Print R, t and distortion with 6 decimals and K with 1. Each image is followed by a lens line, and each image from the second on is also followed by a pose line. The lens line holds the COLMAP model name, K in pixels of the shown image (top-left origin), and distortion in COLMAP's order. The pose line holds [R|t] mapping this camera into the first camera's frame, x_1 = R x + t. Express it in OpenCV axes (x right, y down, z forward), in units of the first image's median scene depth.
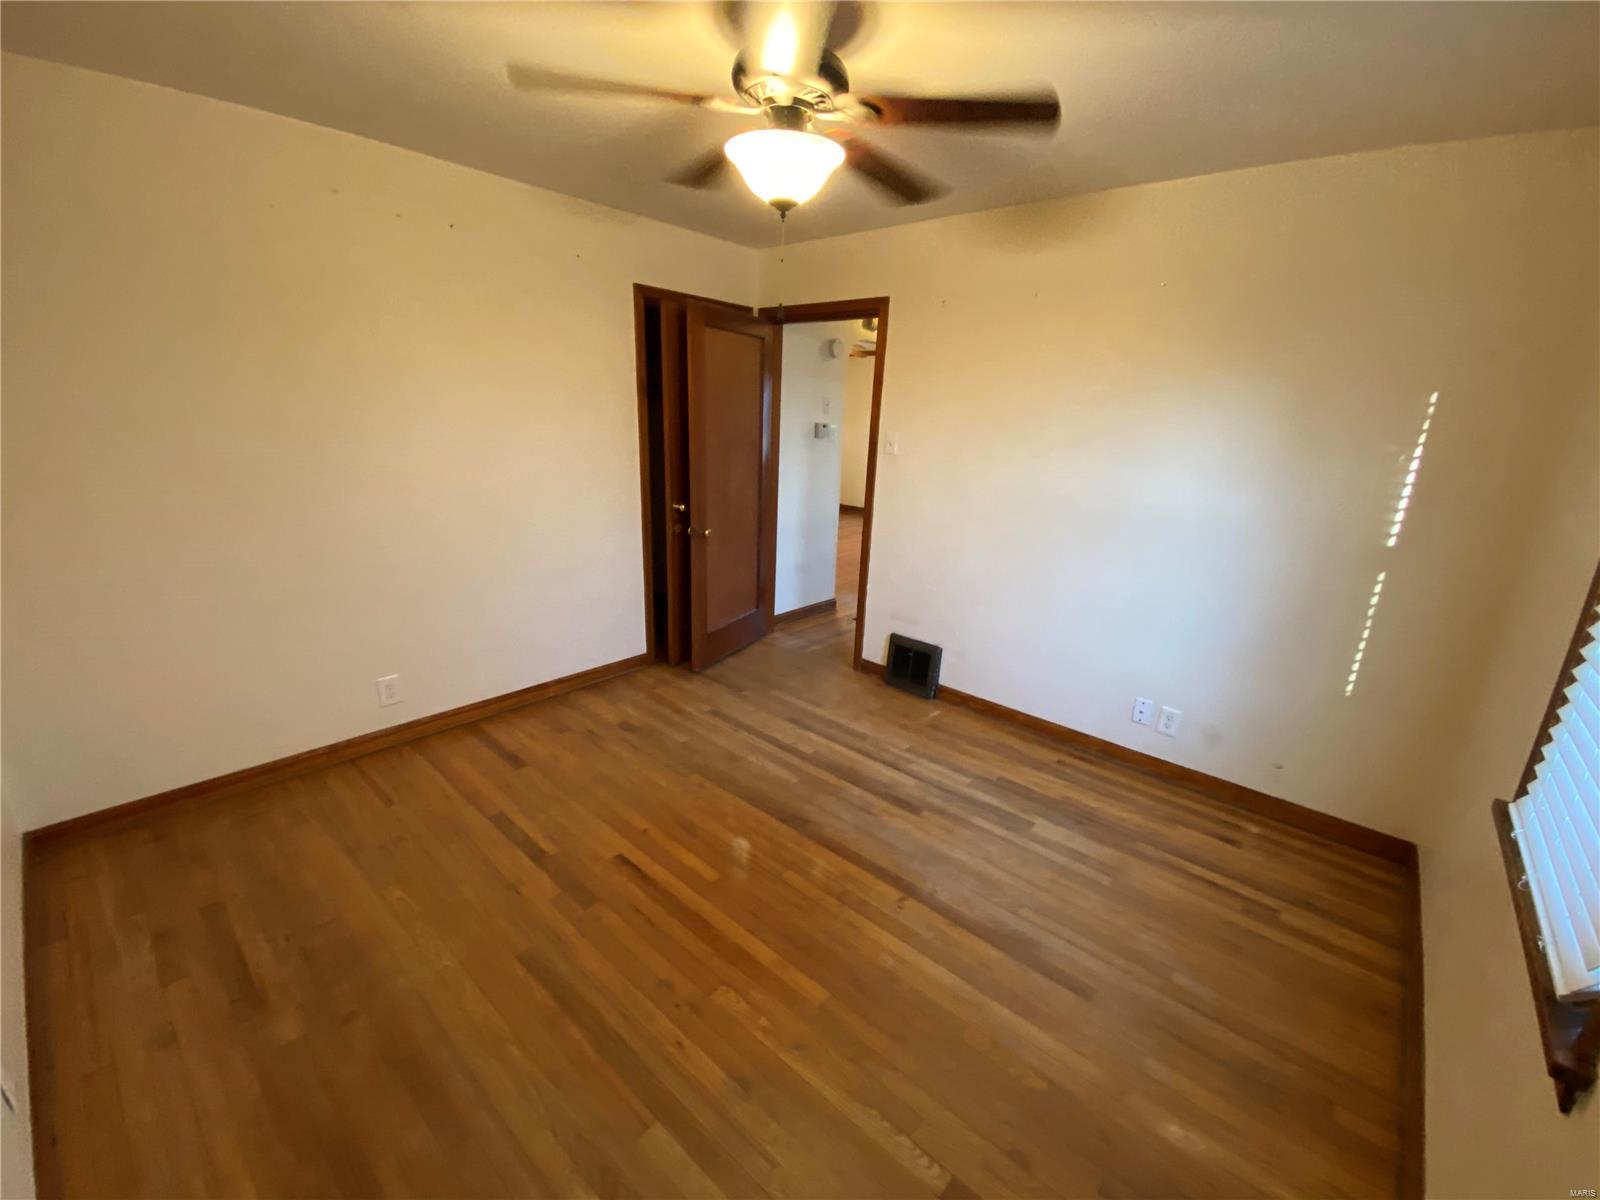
lens RADIAL K [[643.8, 0, 799.3], [0, 643.8, 601.0], [0, 0, 1]] dist [0.035873, -0.033342]
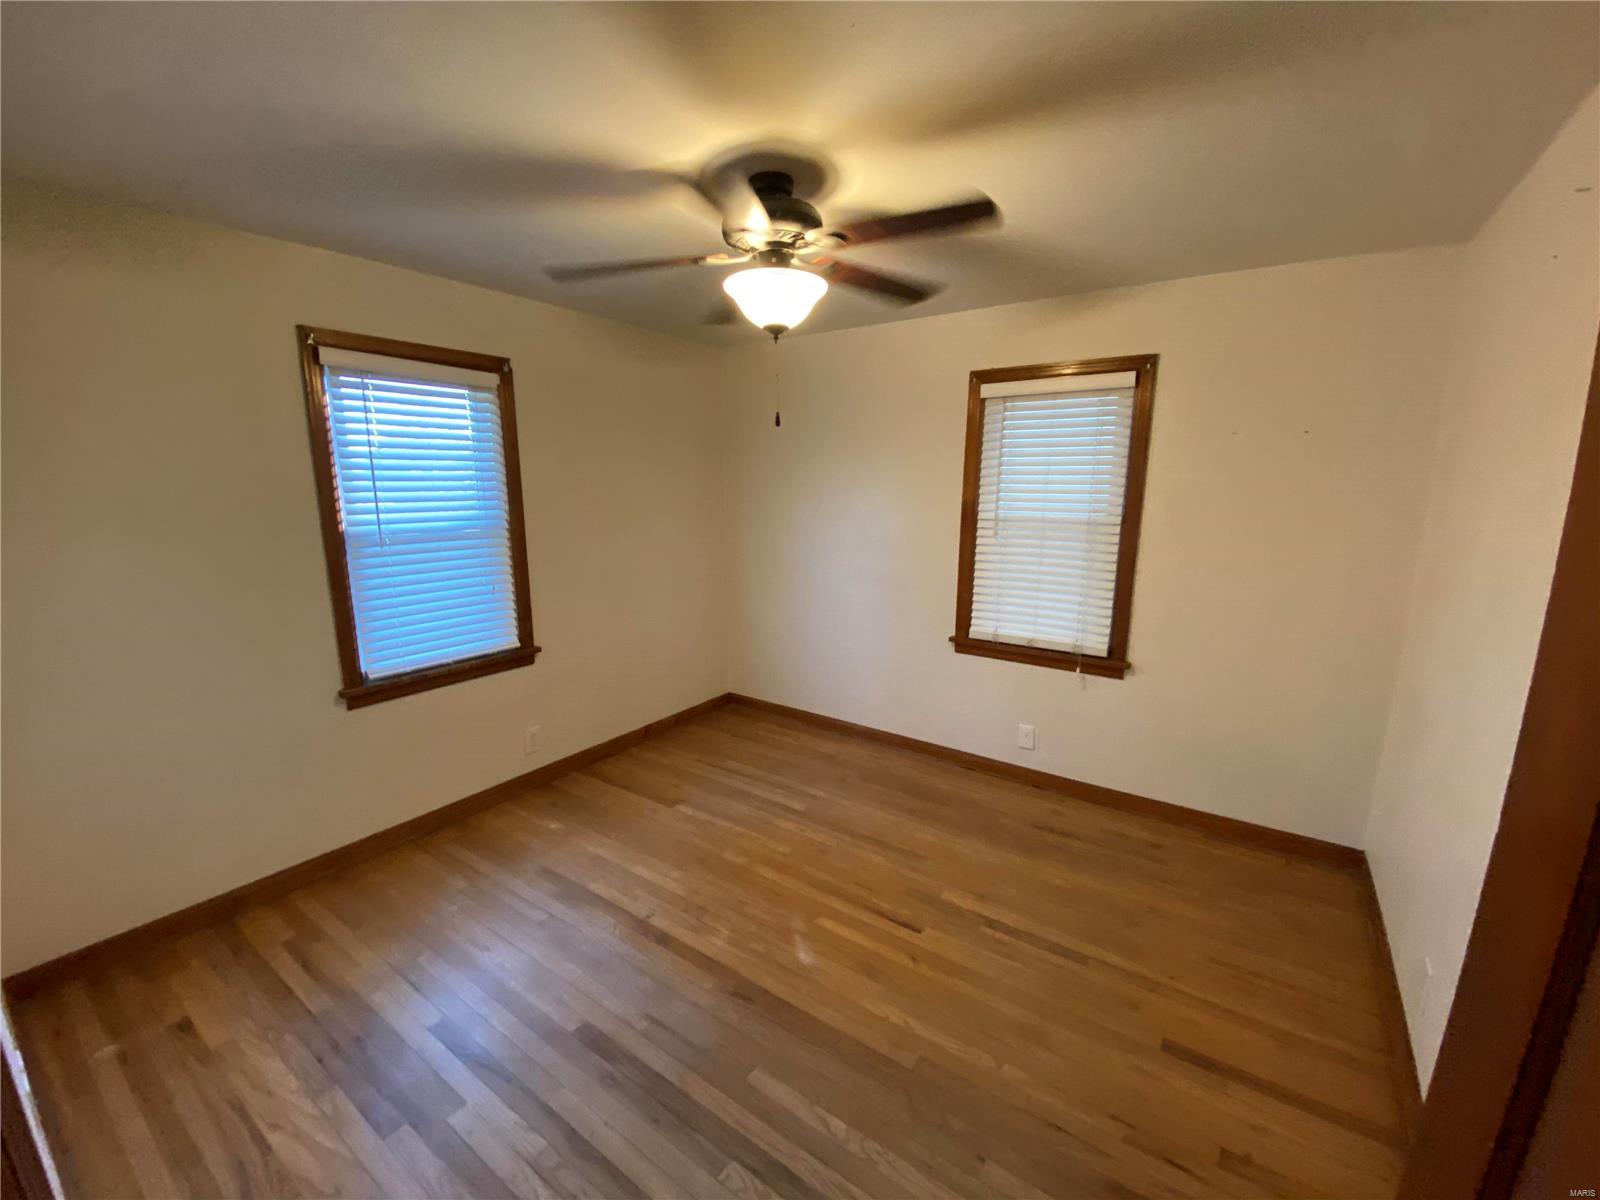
lens RADIAL K [[645.0, 0, 798.1], [0, 645.0, 598.0], [0, 0, 1]] dist [0.036757, -0.031146]
pose [[-0.993503, -0.027136, -0.110520, 0.041725], [-0.074365, 0.889931, 0.449991, -0.550809], [0.086144, 0.455287, -0.886168, 1.741050]]
